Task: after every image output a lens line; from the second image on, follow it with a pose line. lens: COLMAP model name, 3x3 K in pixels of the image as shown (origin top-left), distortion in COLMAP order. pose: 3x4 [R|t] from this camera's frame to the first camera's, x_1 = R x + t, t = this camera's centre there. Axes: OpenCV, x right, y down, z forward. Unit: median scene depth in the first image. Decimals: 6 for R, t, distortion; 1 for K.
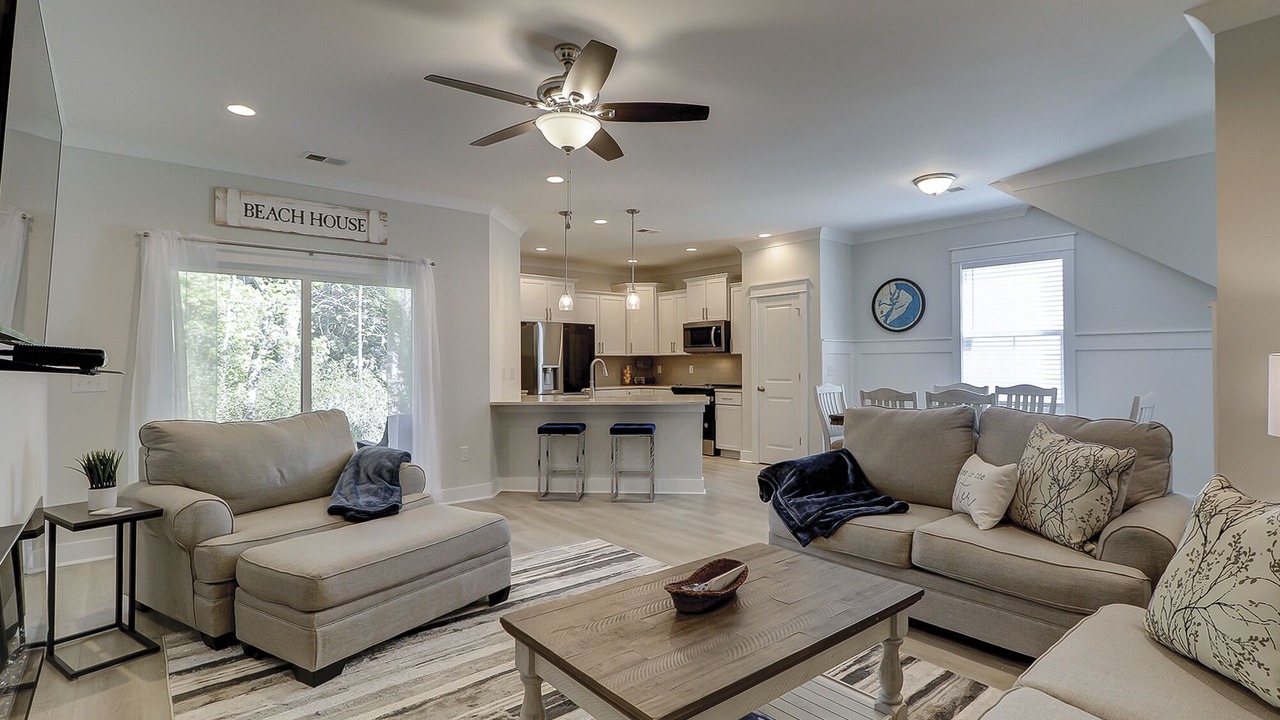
lens RADIAL K [[628.2, 0, 644.1], [0, 628.2, 353.0], [0, 0, 1]] dist [0.018323, 0.000151]
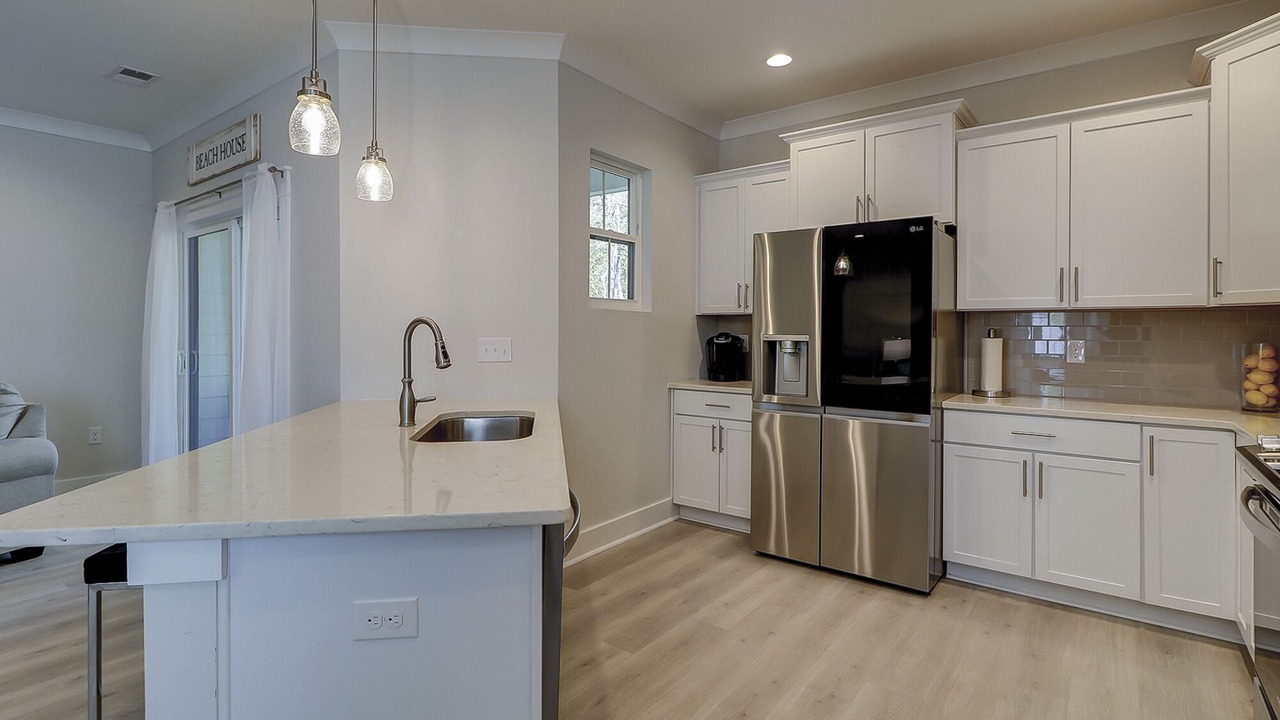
lens RADIAL K [[637.3, 0, 636.8], [0, 637.3, 334.1], [0, 0, 1]] dist [0.000521, 0.000019]
pose [[0.180536, 0.011574, -0.983500, 0.337254], [0.010014, 0.999857, 0.013604, 0.016730], [0.983517, -0.012305, 0.180394, 1.142593]]
